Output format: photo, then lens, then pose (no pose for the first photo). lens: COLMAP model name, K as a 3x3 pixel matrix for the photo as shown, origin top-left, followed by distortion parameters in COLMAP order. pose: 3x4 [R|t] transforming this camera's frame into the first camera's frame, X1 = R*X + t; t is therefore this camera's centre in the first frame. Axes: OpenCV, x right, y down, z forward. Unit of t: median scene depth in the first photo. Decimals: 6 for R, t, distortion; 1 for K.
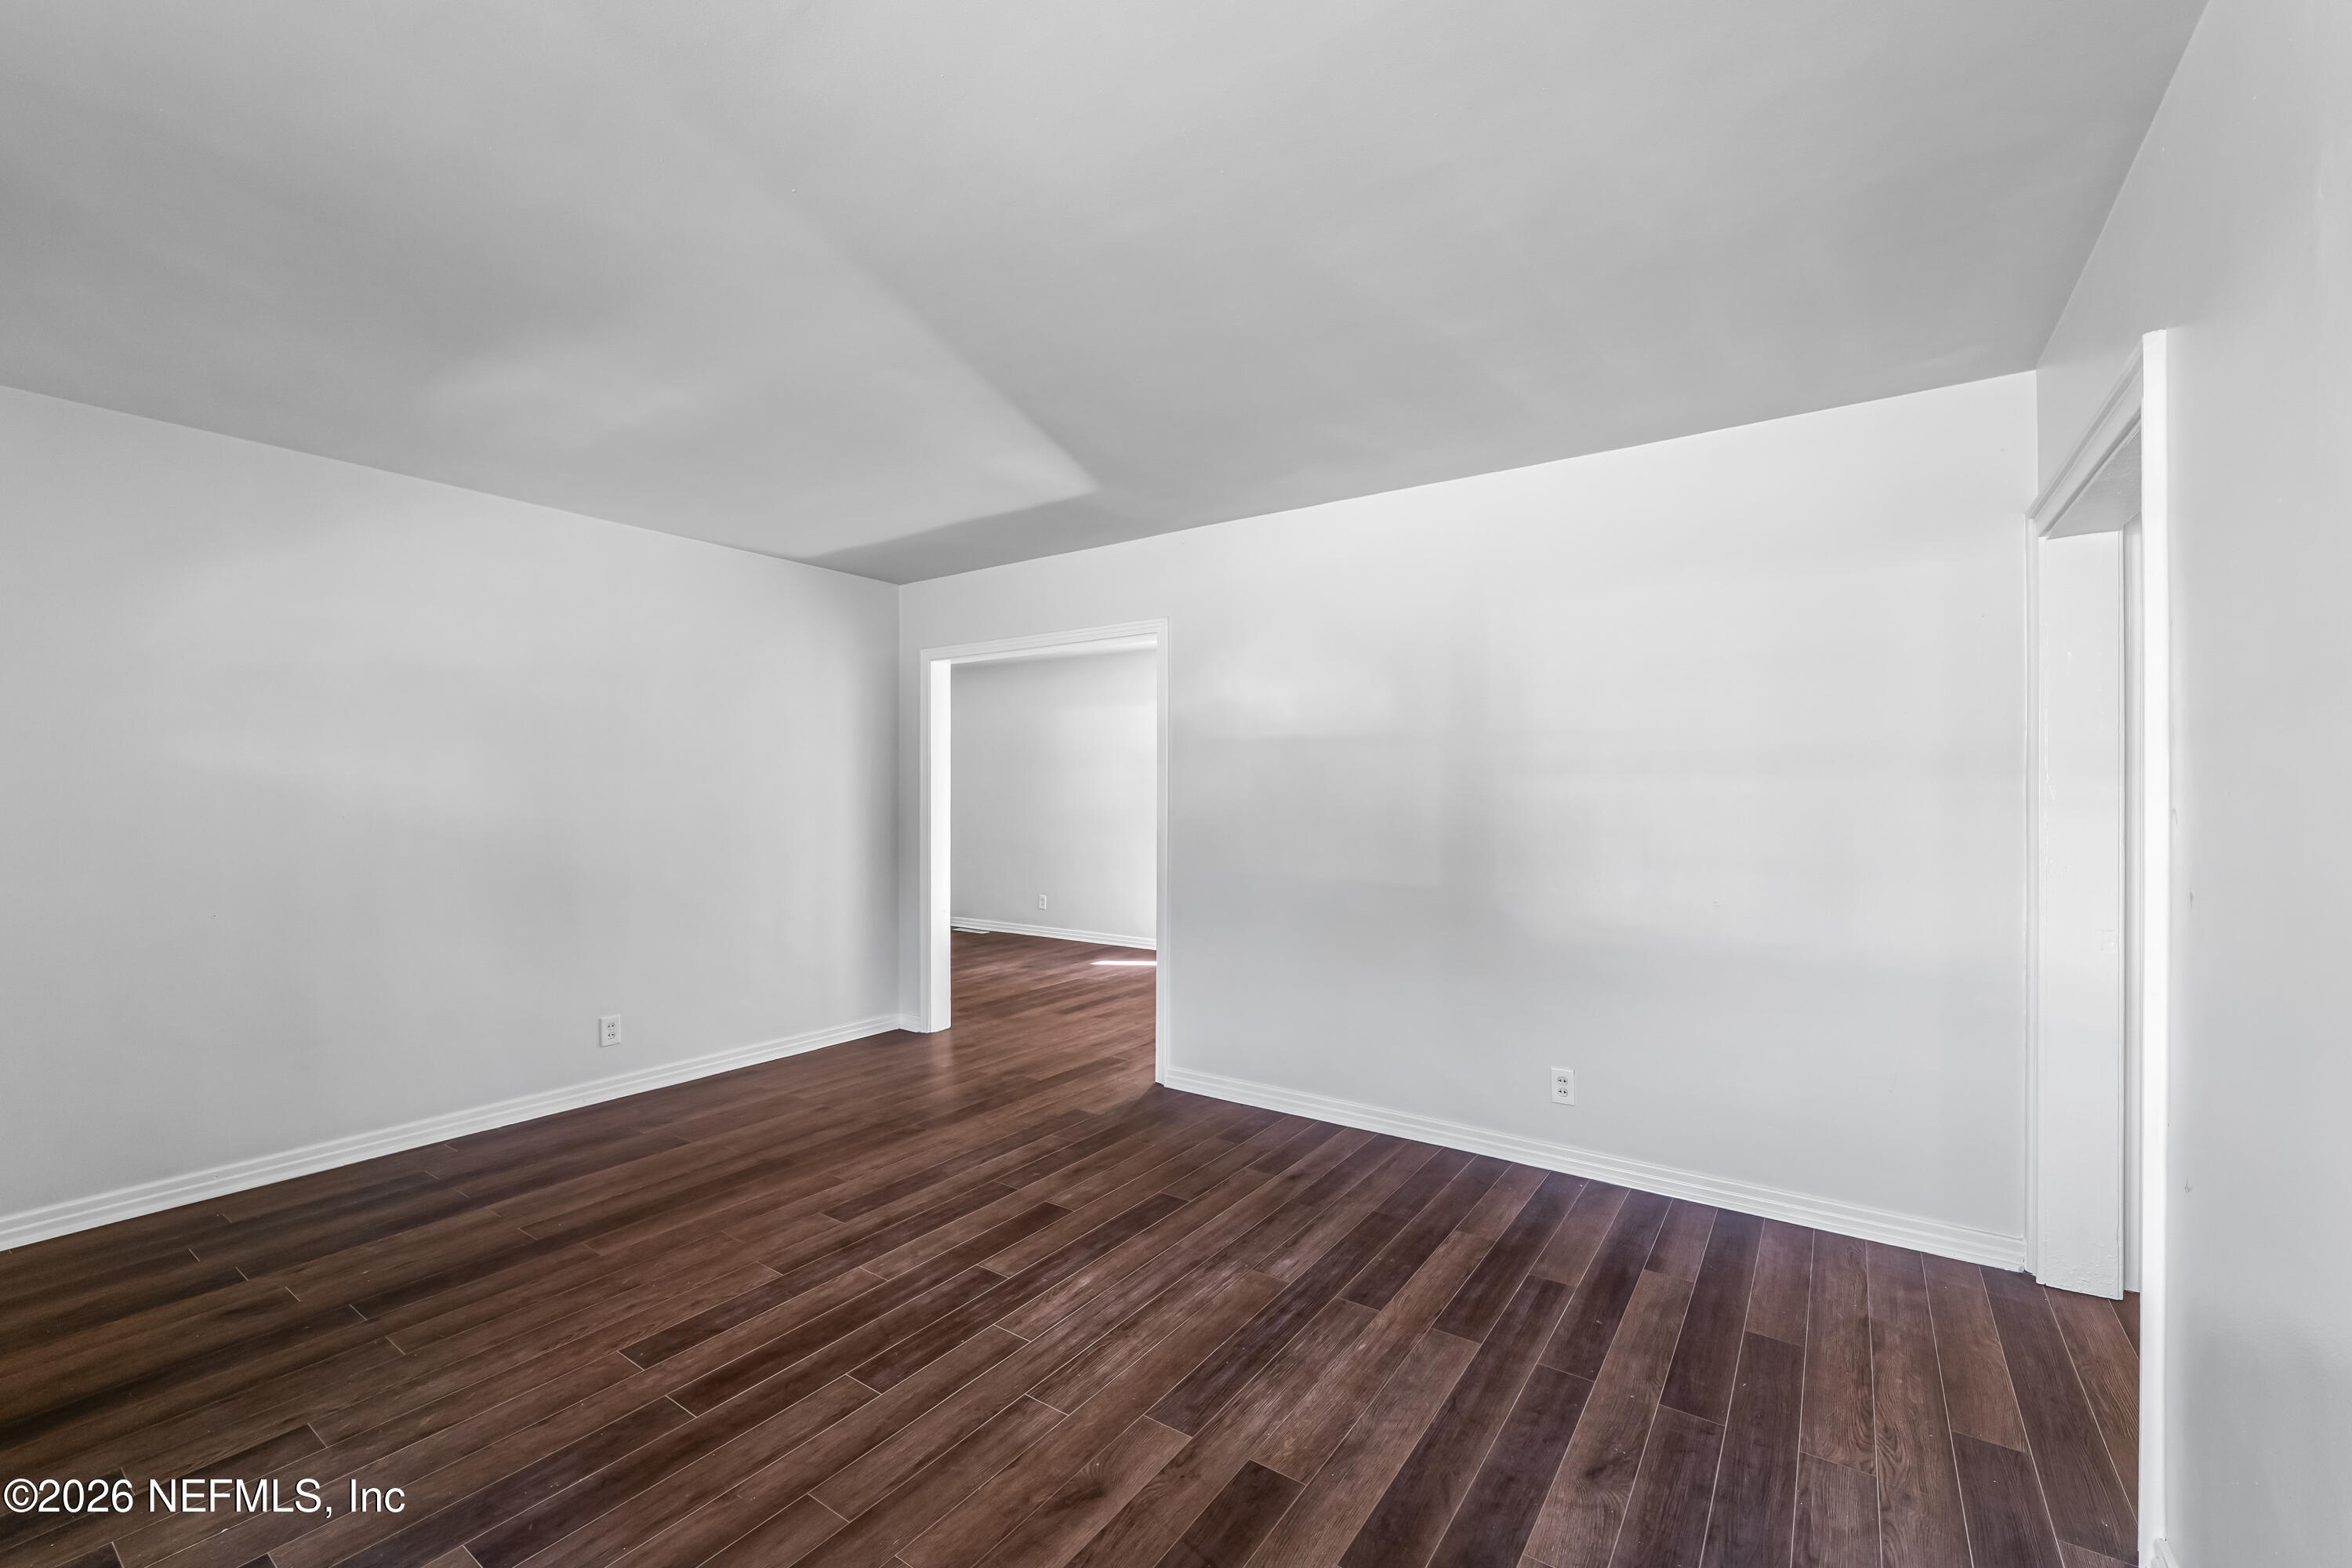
lens RADIAL K [[1002.3, 0, 1160.5], [0, 1002.3, 788.5], [0, 0, 1]] dist [0.002864, 0.000472]
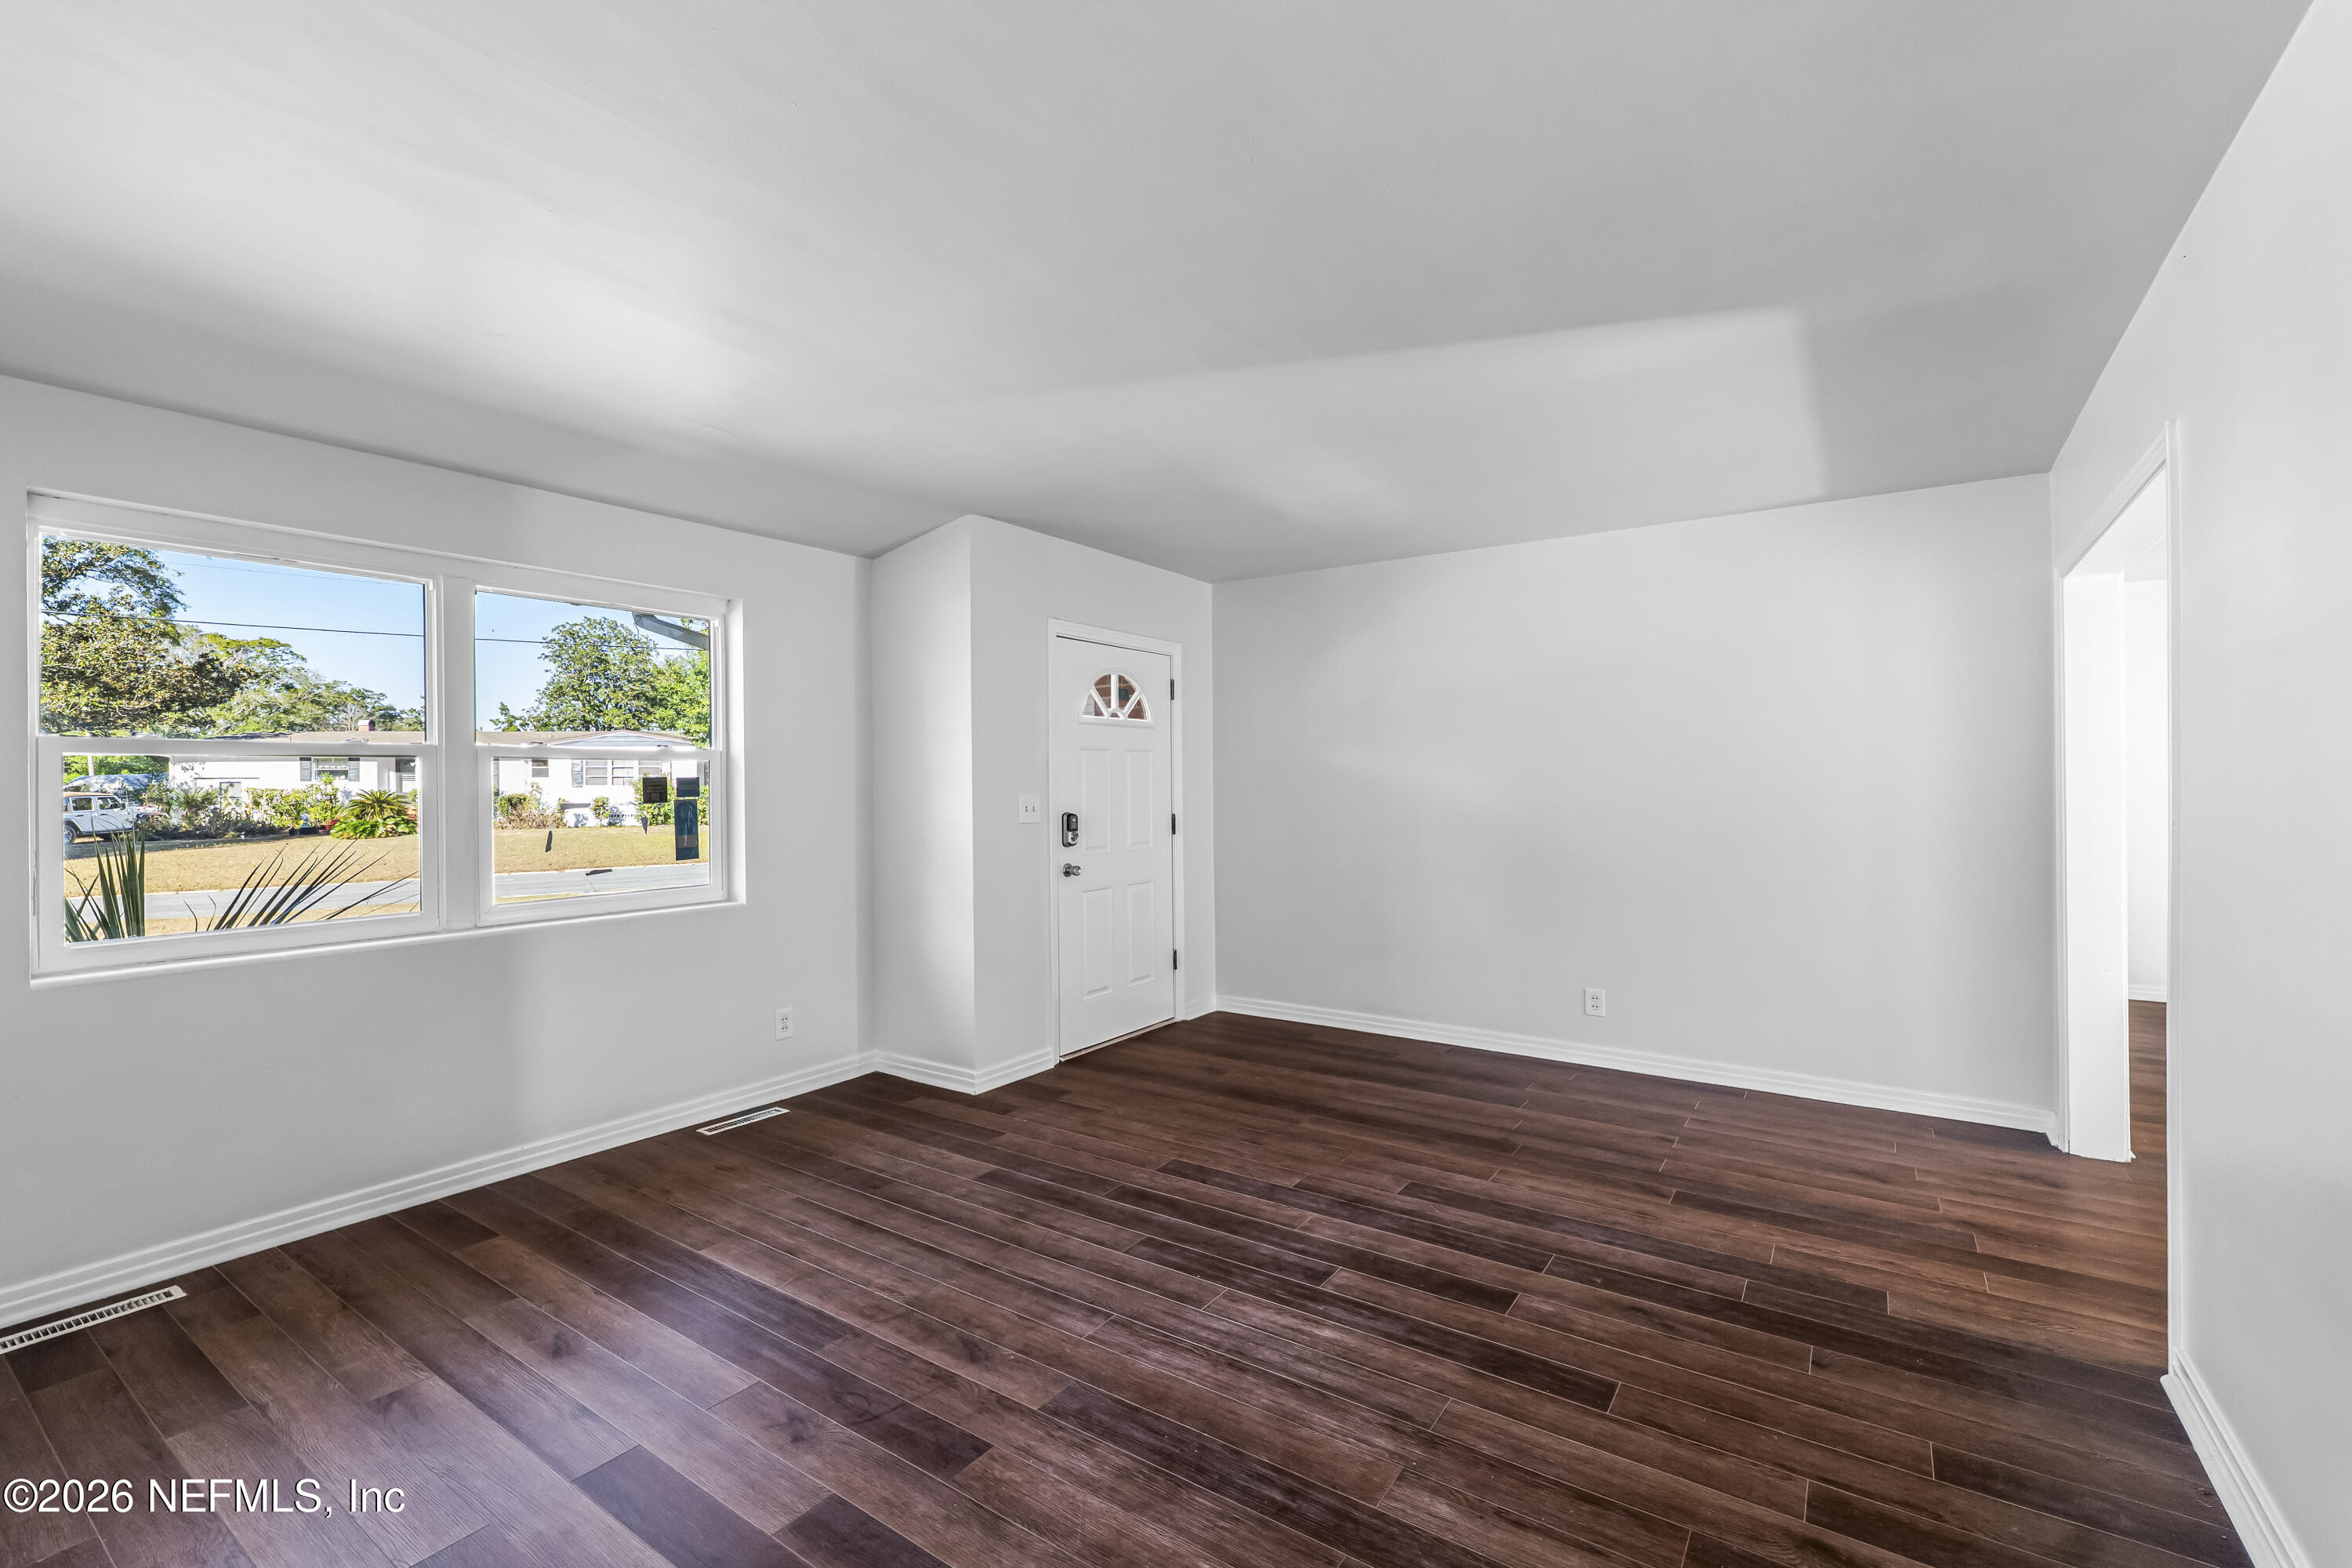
lens RADIAL K [[1002.3, 0, 1212.7], [0, 1002.3, 770.4], [0, 0, 1]] dist [0.002864, 0.000472]
pose [[0.012388, -0.016386, -0.999789, 0.791826], [0.008812, 0.999829, -0.016278, 0.010203], [0.999884, -0.008608, 0.012530, 0.869998]]
